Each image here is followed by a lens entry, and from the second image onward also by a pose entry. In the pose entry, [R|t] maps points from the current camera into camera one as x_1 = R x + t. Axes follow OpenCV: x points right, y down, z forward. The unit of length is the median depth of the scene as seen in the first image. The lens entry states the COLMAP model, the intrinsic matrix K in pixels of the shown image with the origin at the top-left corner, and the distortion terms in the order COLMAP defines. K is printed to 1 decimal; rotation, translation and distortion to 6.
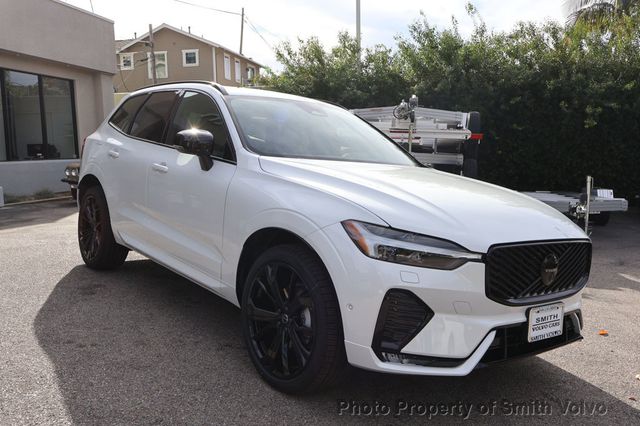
lens RADIAL K [[595.3, 0, 320.0], [0, 595.3, 213.0], [0, 0, 1]] dist [0.057515, 0.001501]
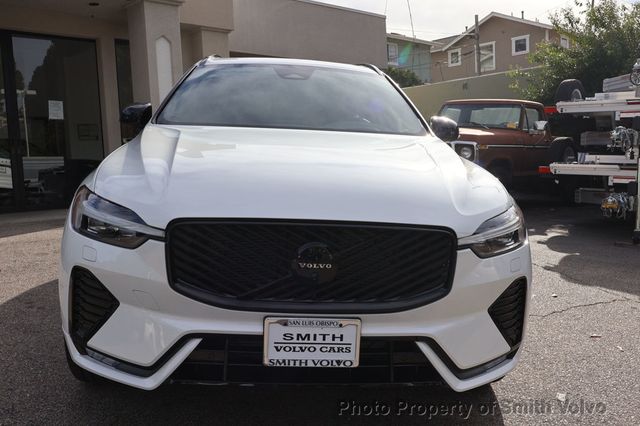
lens RADIAL K [[630.1, 0, 320.0], [0, 630.1, 213.0], [0, 0, 1]] dist [-0.002930, -0.000859]
pose [[0.816351, 0.029841, -0.576785, 0.178230], [-0.035418, 0.999371, 0.001576, 0.008087], [0.576469, 0.019142, 0.816895, 0.096889]]
